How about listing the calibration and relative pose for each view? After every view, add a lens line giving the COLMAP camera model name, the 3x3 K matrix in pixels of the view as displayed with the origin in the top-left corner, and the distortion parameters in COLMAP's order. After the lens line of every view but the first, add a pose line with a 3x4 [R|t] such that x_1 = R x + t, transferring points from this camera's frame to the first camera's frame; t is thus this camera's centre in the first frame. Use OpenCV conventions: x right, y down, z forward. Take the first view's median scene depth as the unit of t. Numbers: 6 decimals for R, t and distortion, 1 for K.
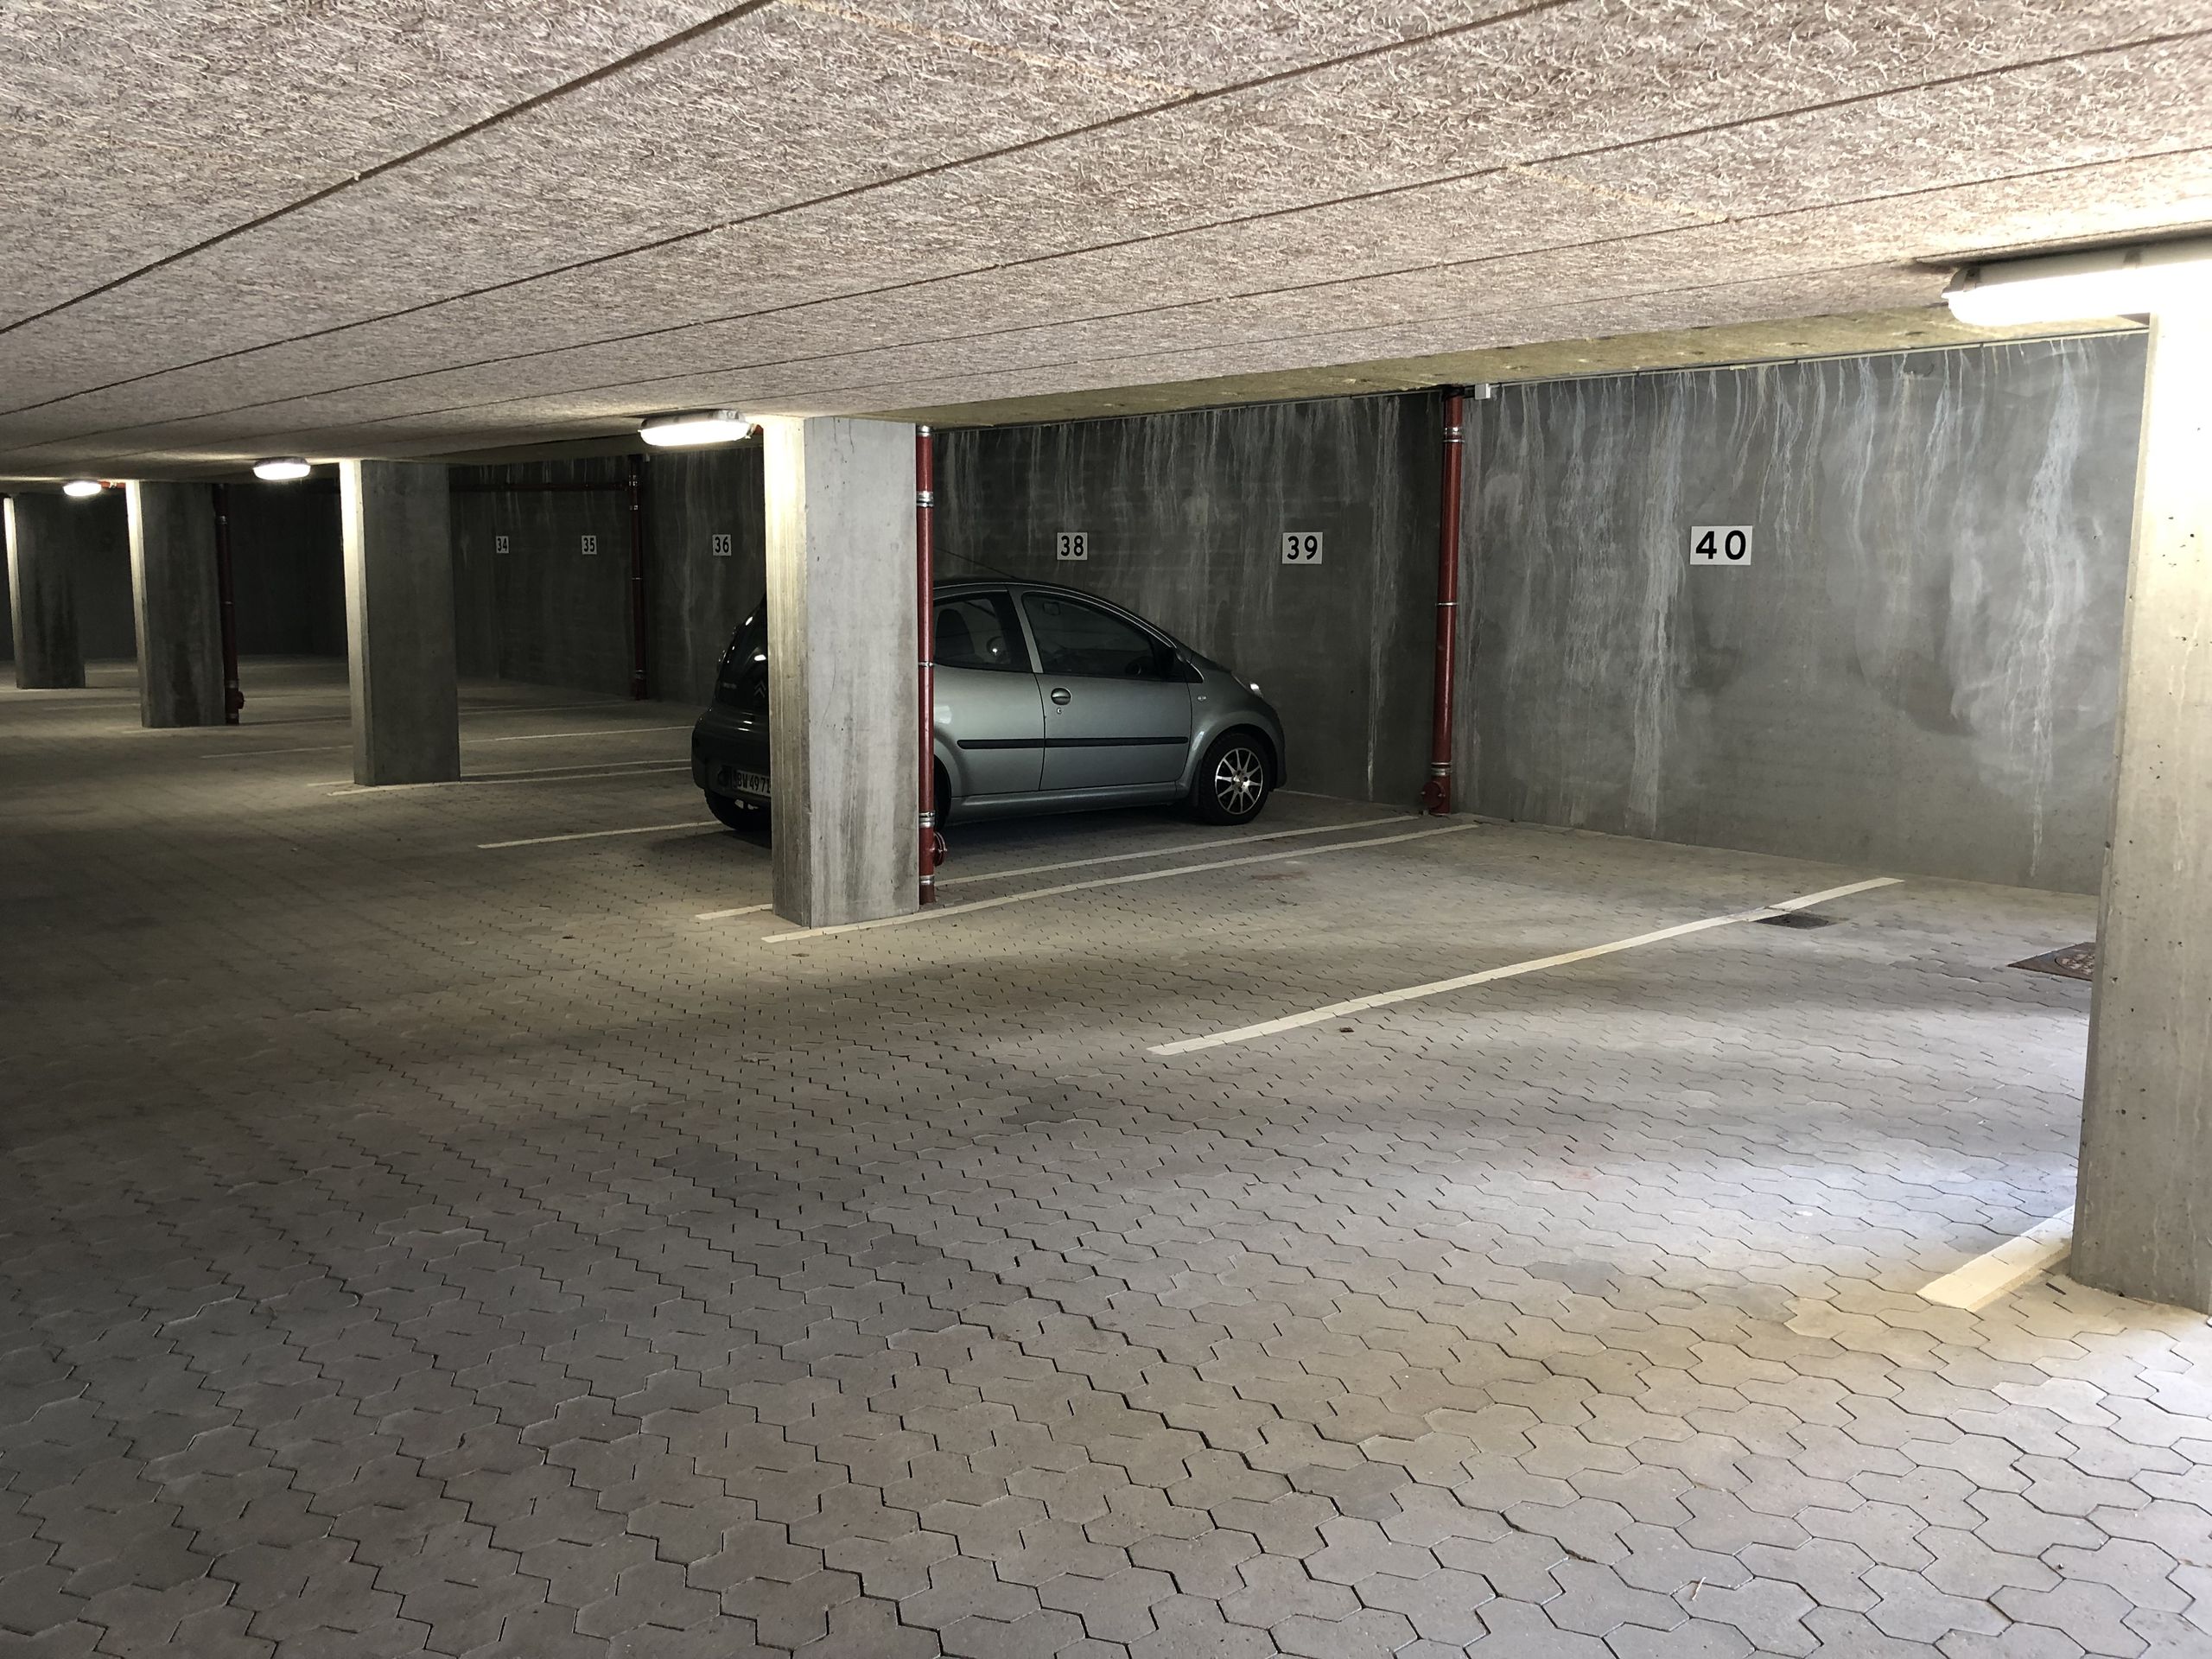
lens RADIAL K [[1792.3, 0, 1109.8], [0, 1792.3, 781.9], [0, 0, 1]] dist [-0.007279, -0.004129]
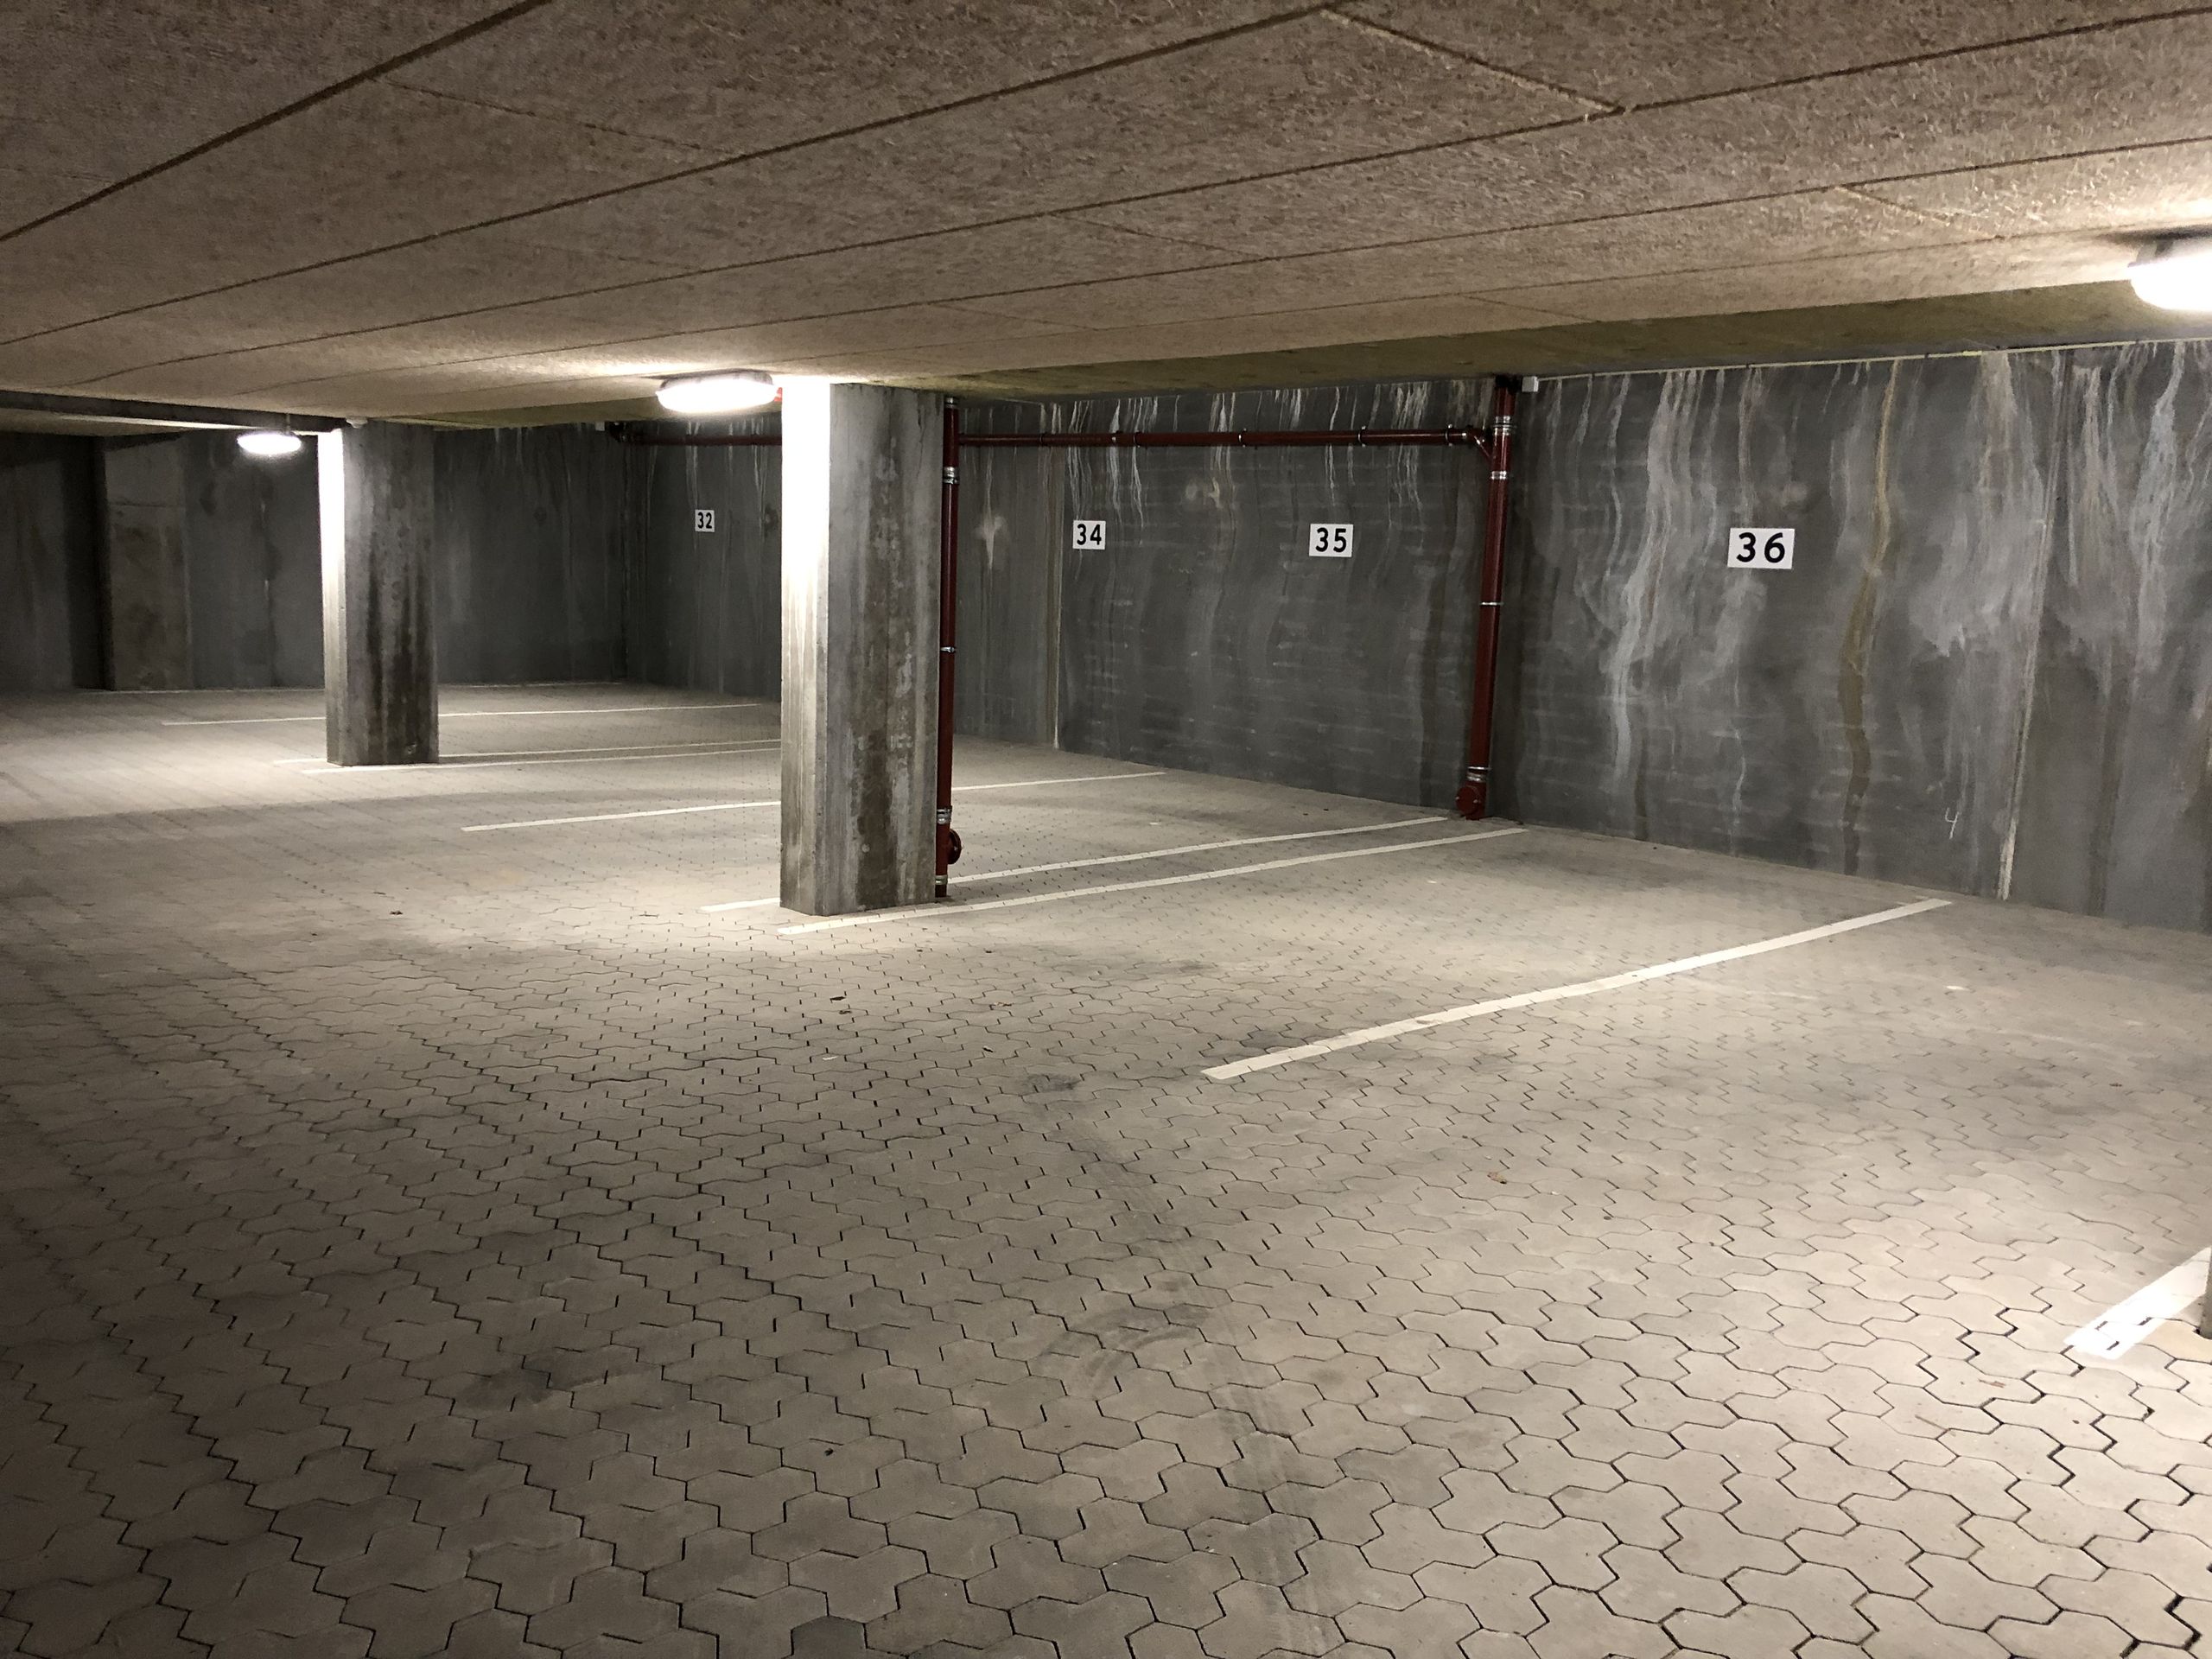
lens RADIAL K [[1807.2, 0, 1141.3], [0, 1807.2, 822.3], [0, 0, 1]] dist [0.085569, -0.079365]
pose [[0.999197, 0.022272, 0.033297, -0.409193], [-0.023193, 0.999352, 0.027528, -0.060965], [-0.032662, -0.028279, 0.999066, 0.457355]]
